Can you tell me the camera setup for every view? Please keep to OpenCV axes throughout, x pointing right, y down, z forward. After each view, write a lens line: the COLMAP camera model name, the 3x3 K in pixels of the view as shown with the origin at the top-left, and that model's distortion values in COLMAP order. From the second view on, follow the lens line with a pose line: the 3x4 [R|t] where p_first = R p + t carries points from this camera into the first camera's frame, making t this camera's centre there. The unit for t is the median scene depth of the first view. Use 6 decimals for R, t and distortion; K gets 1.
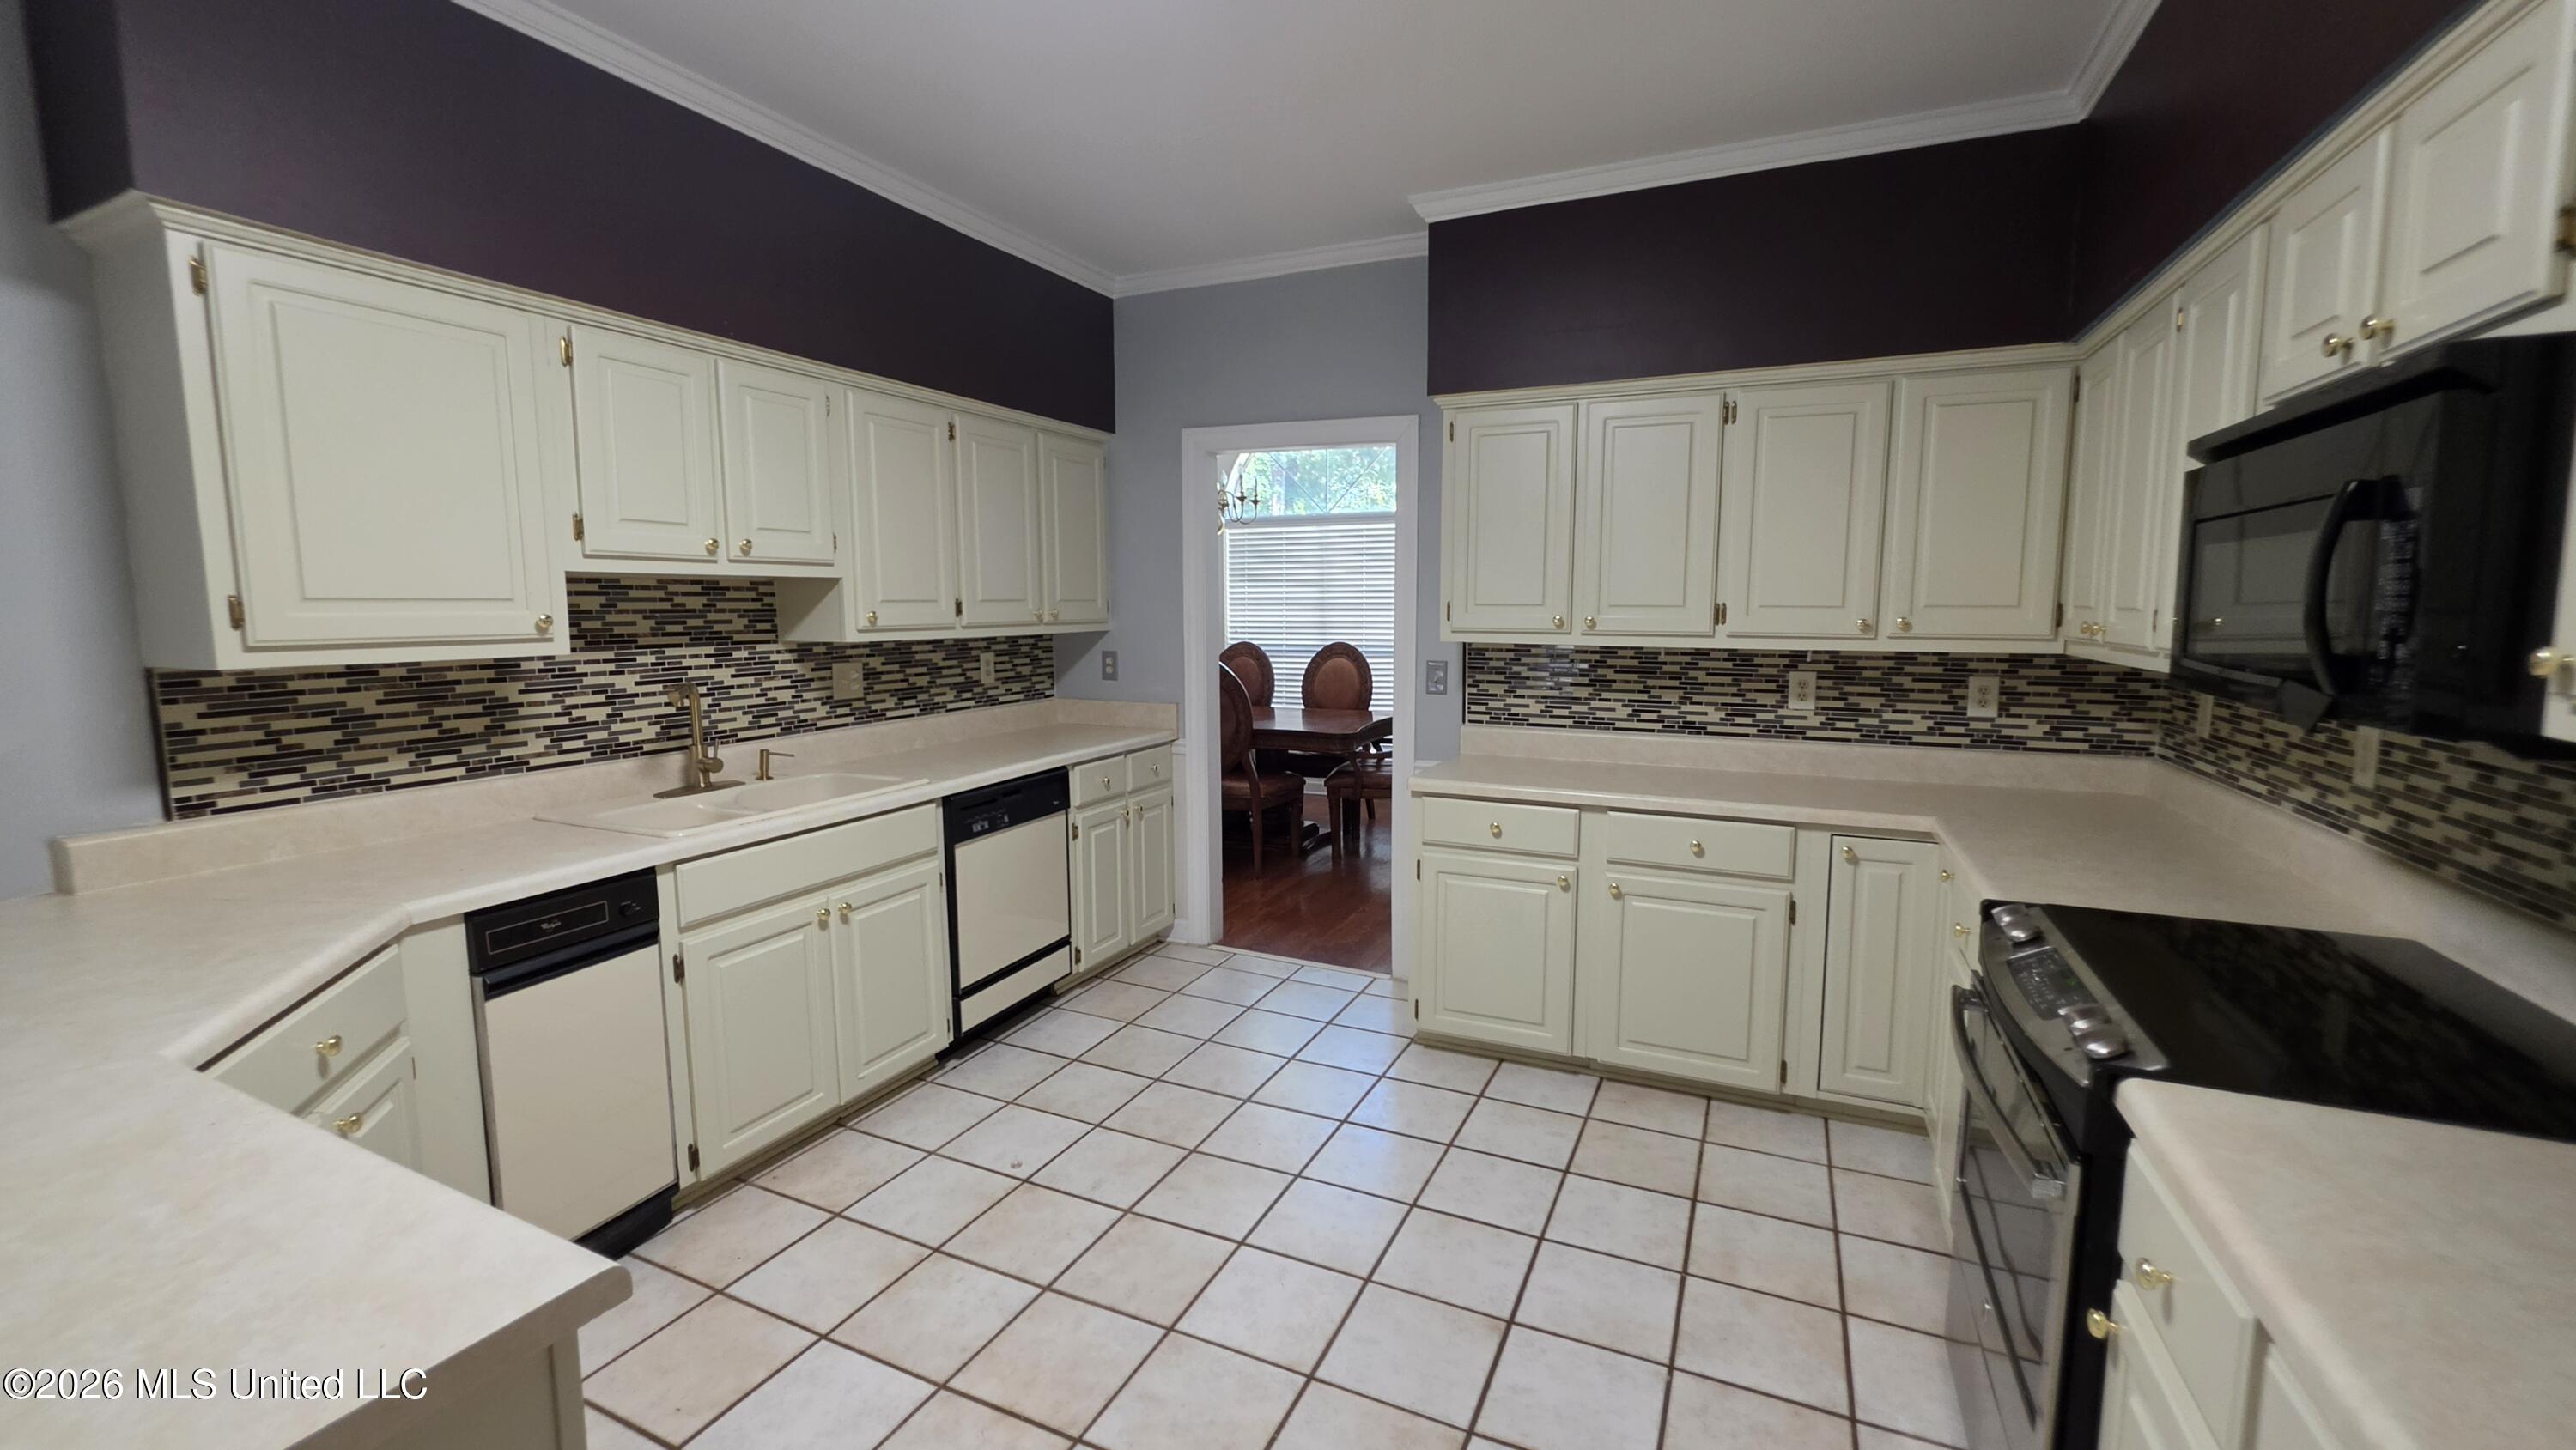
lens RADIAL K [[1033.7, 0, 1293.7], [0, 1033.7, 717.8], [0, 0, 1]] dist [-0.002587, -0.000114]
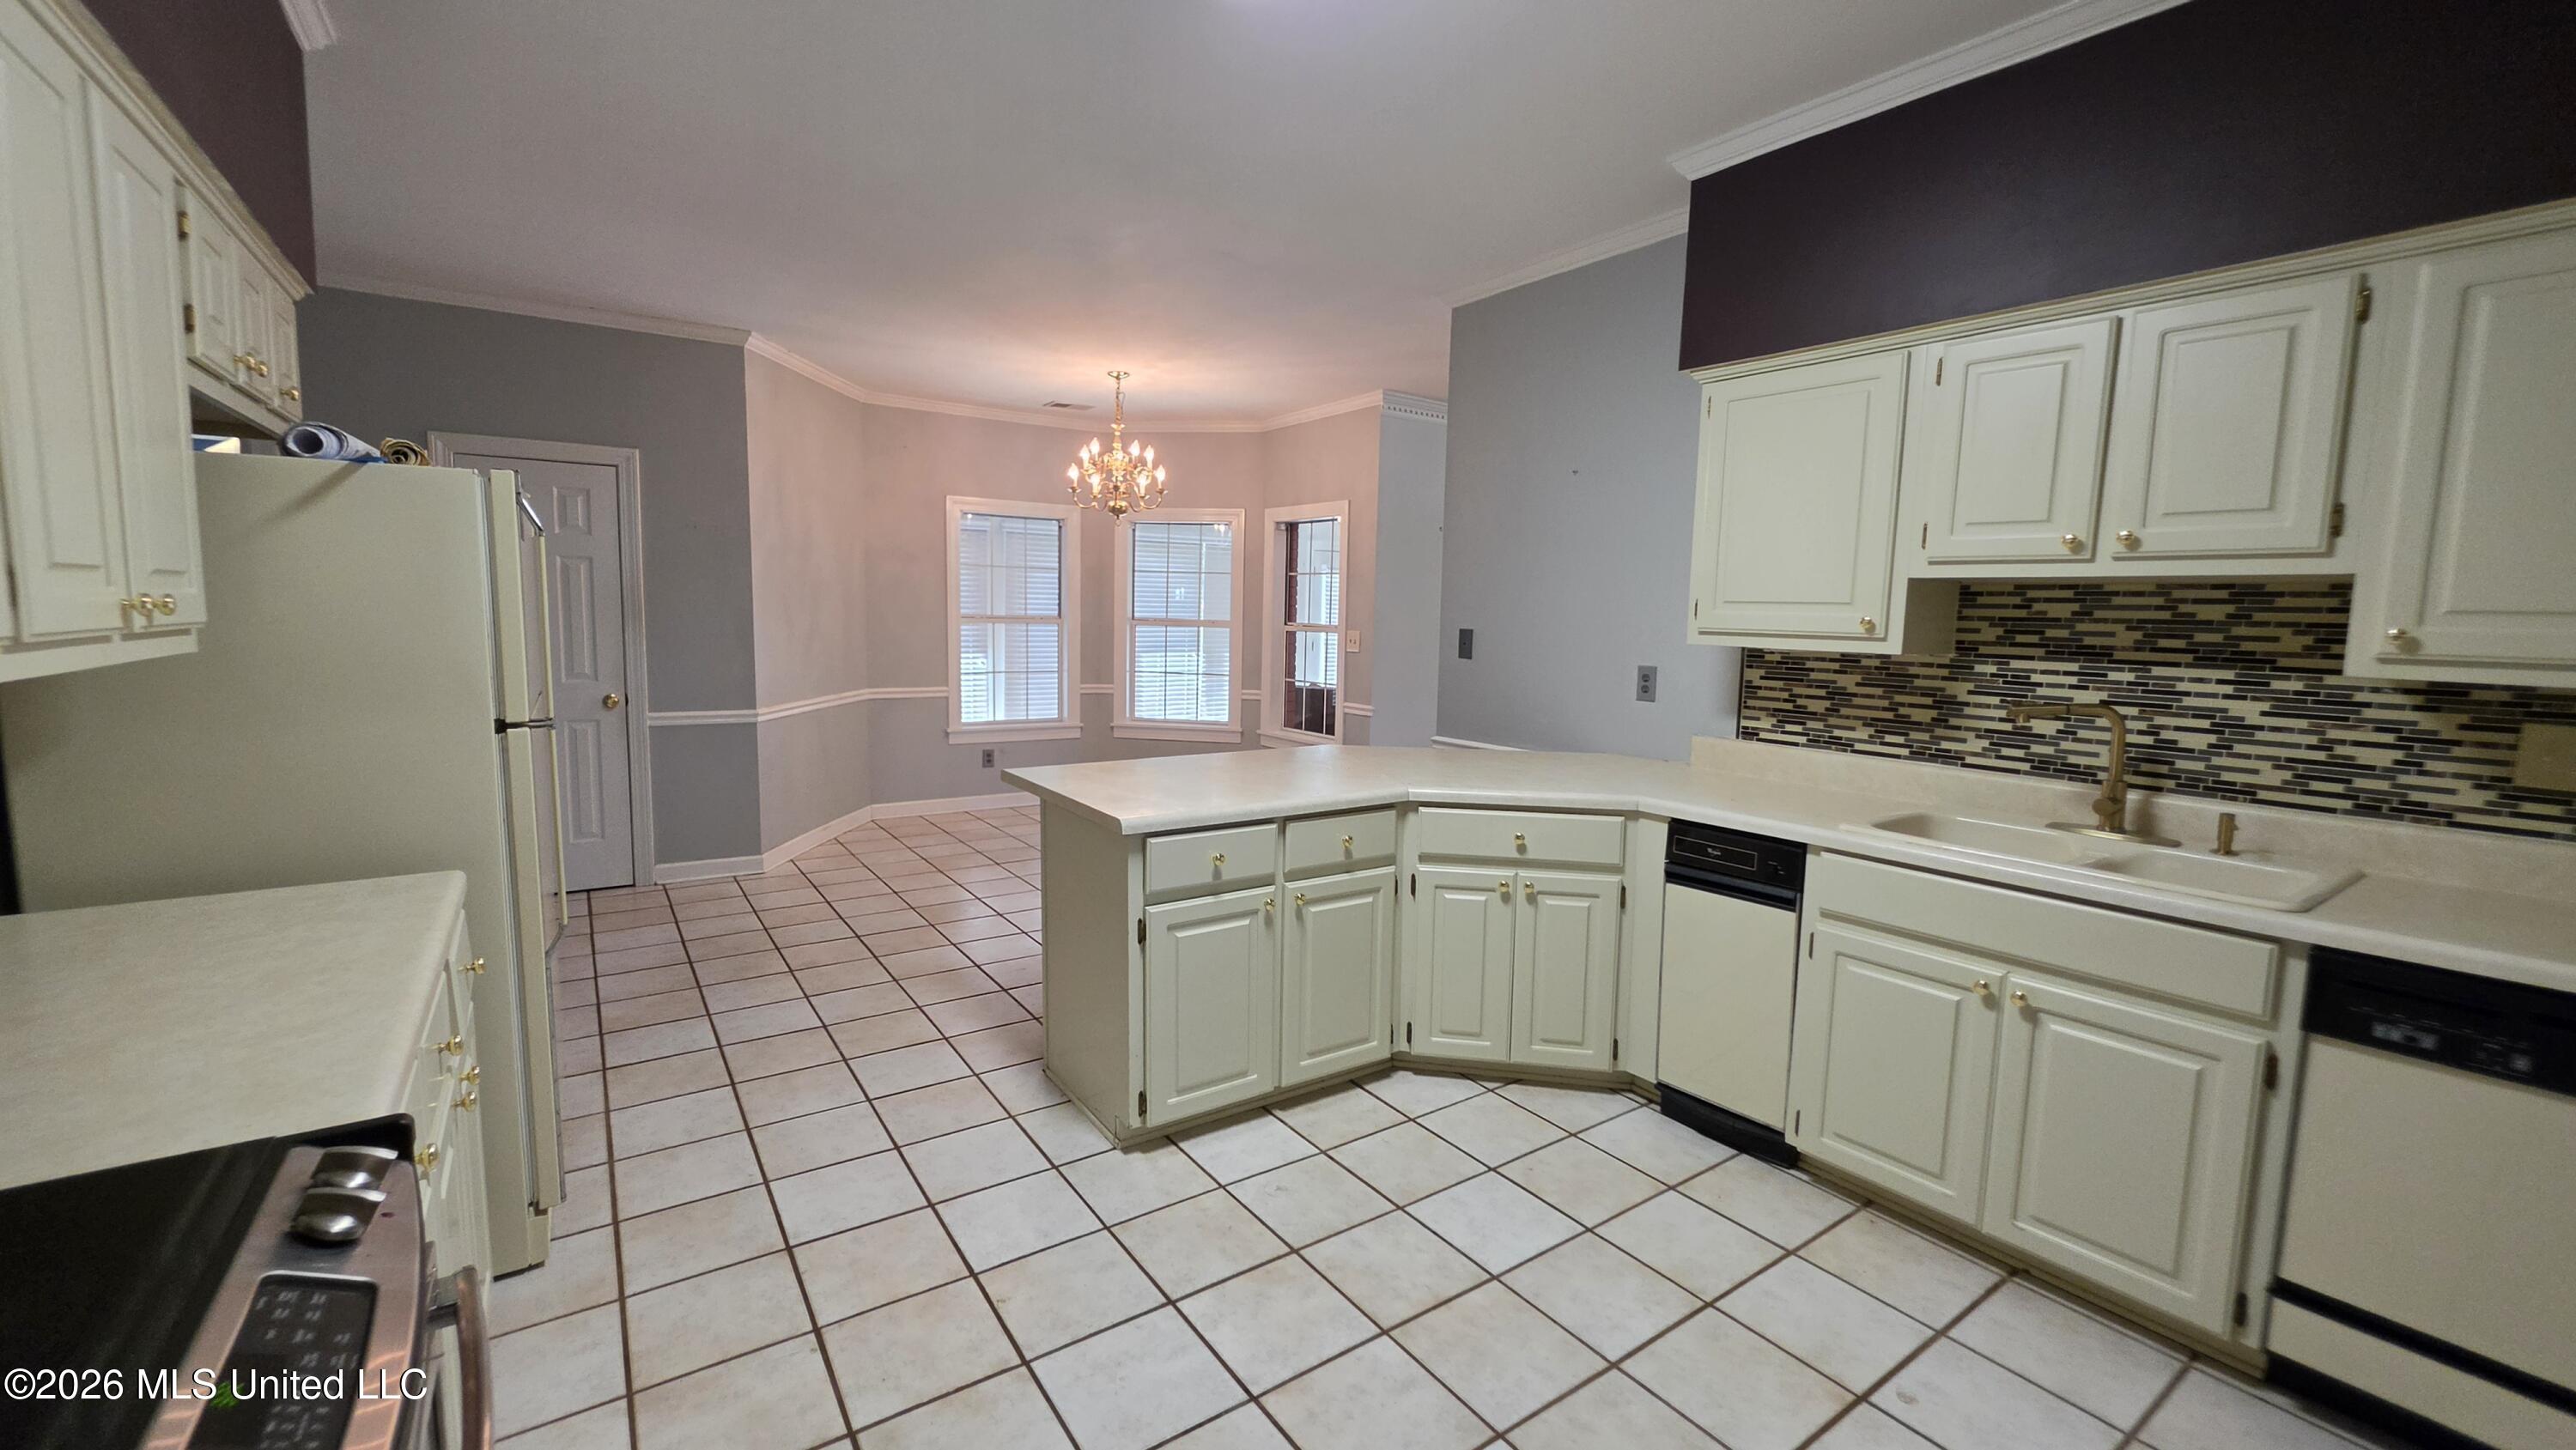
lens RADIAL K [[1033.7, 0, 1292.3], [0, 1033.7, 722.4], [0, 0, 1]] dist [-0.002587, -0.000114]
pose [[-0.505155, 0.102023, -0.856977, 0.501851], [-0.103705, 0.978617, 0.177634, -0.107100], [0.856775, 0.178605, -0.483773, 0.884389]]
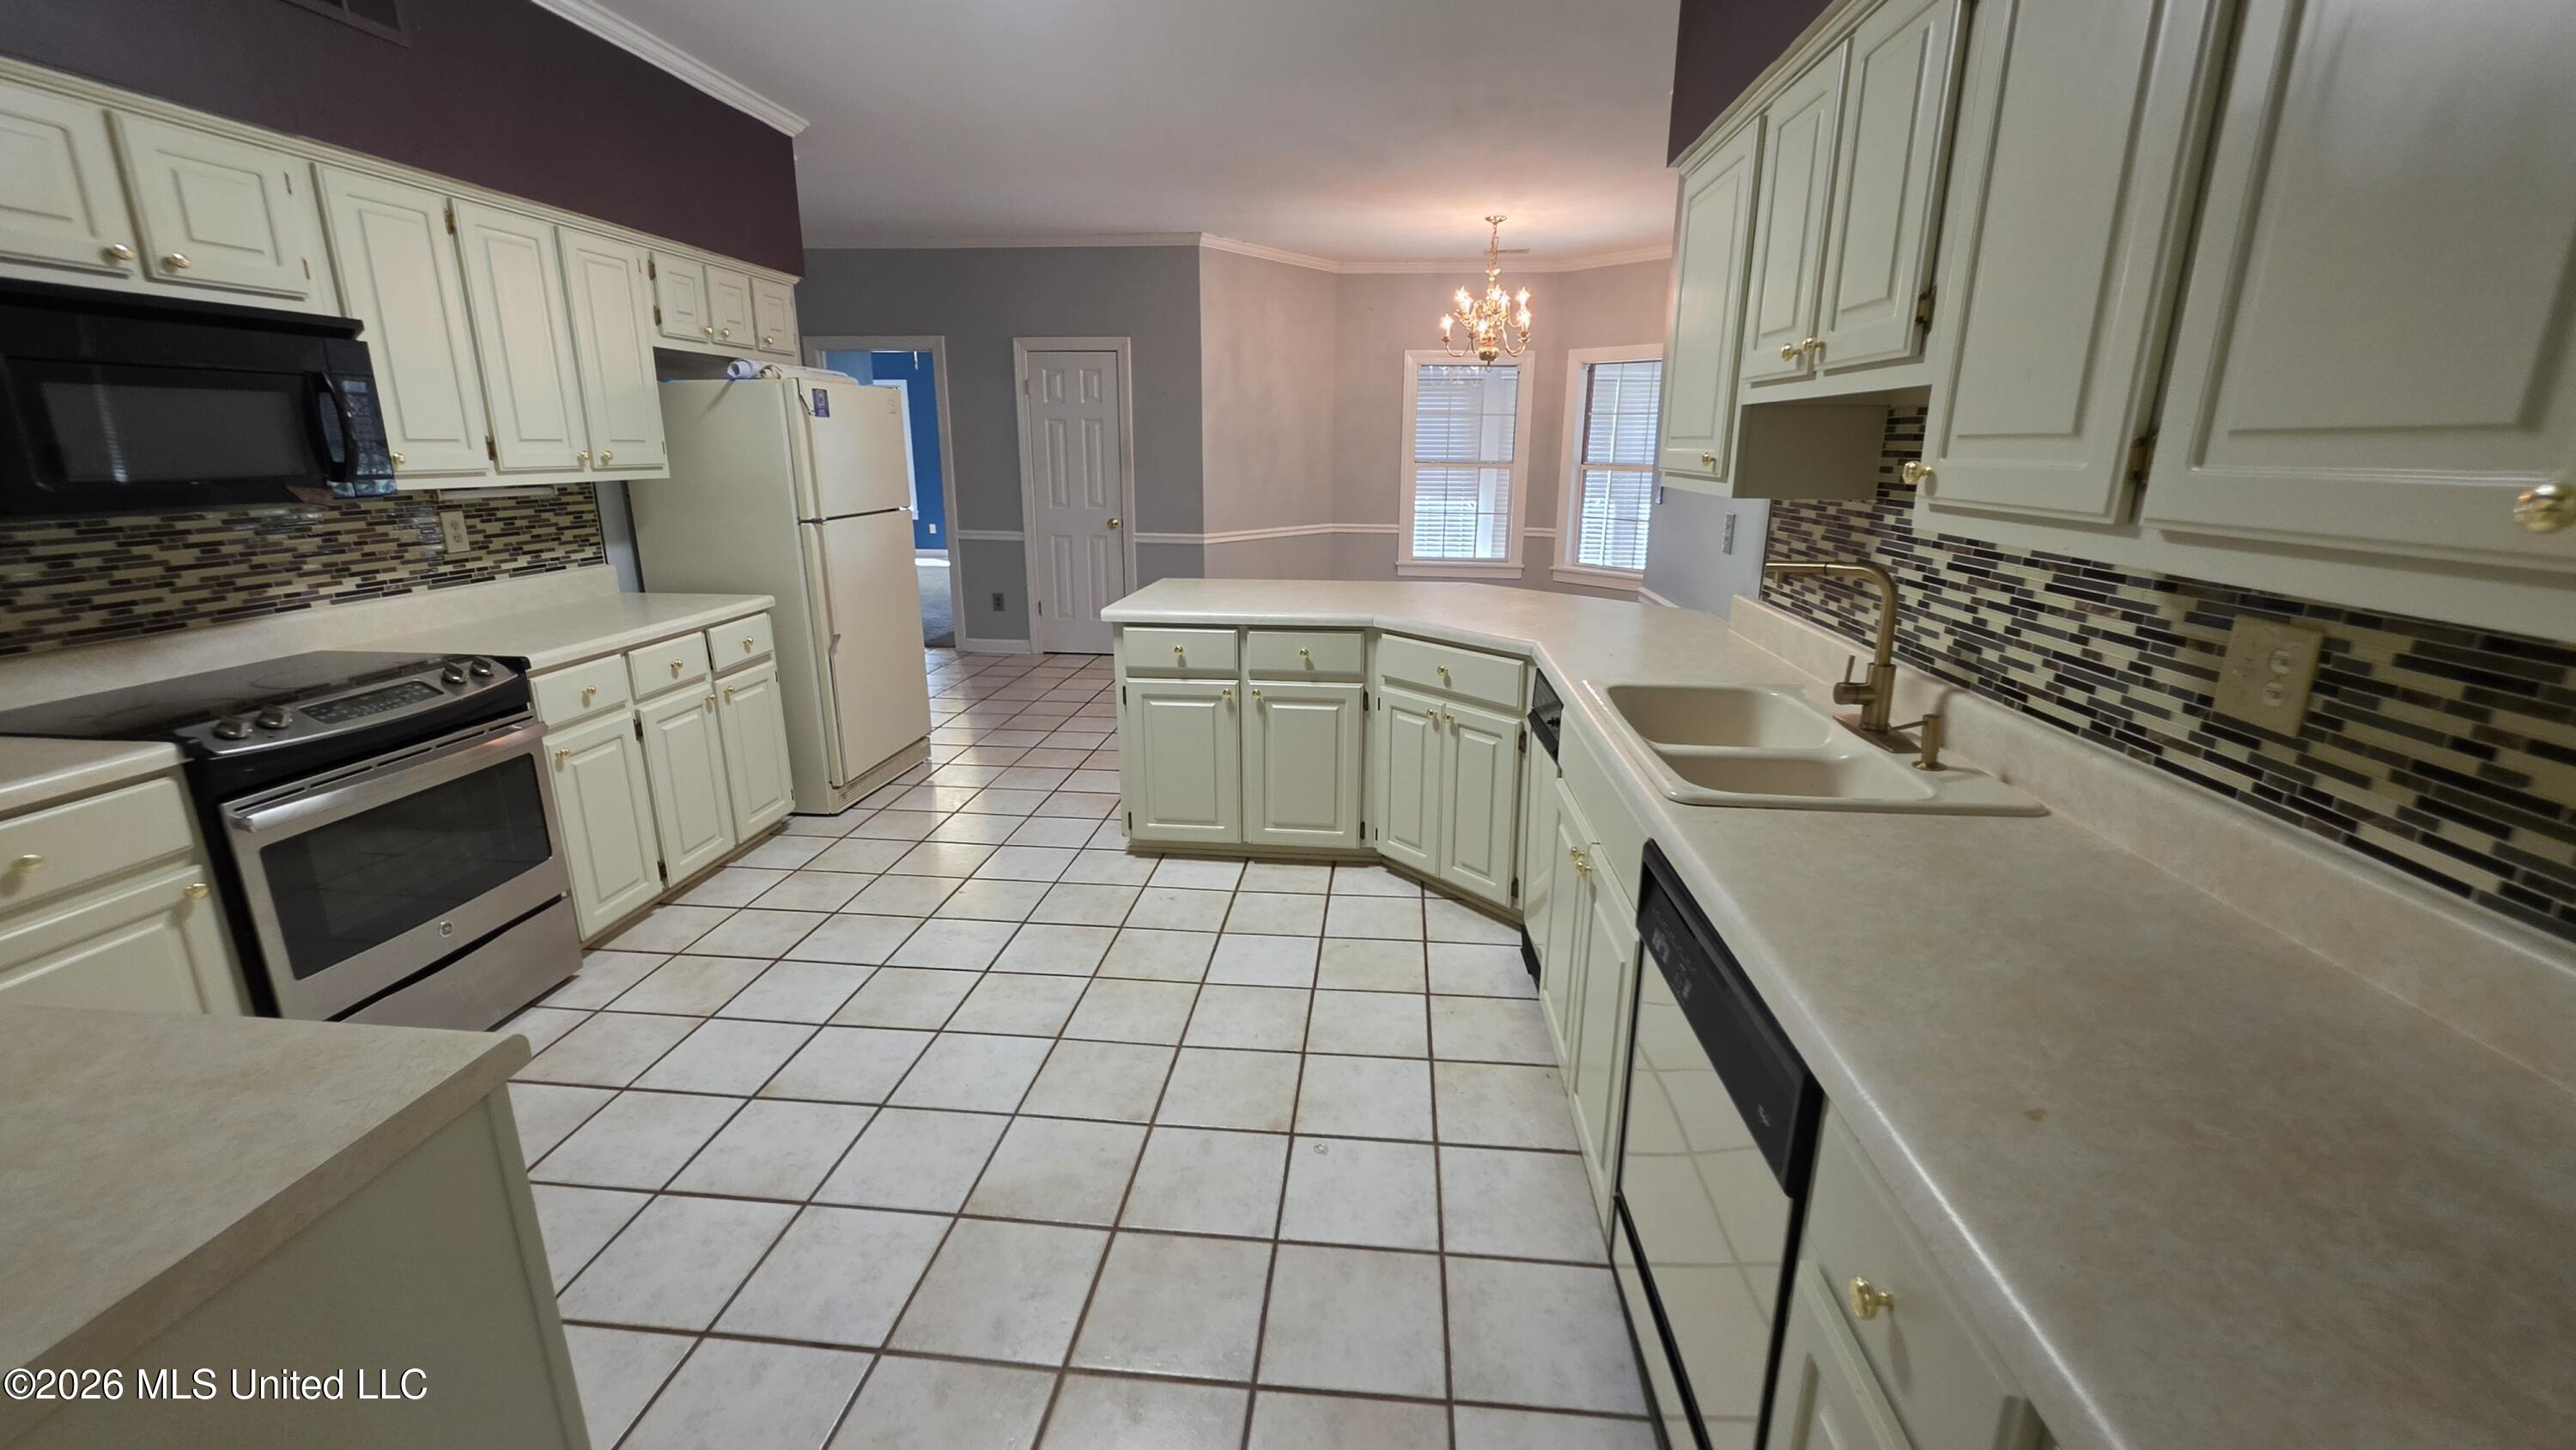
lens RADIAL K [[1033.7, 0, 1285.3], [0, 1033.7, 717.9], [0, 0, 1]] dist [-0.002587, -0.000114]
pose [[-0.944846, 0.095495, -0.313283, -0.014157], [-0.024620, 0.933132, 0.358690, -0.180359], [0.326587, 0.346620, -0.879315, 1.567927]]
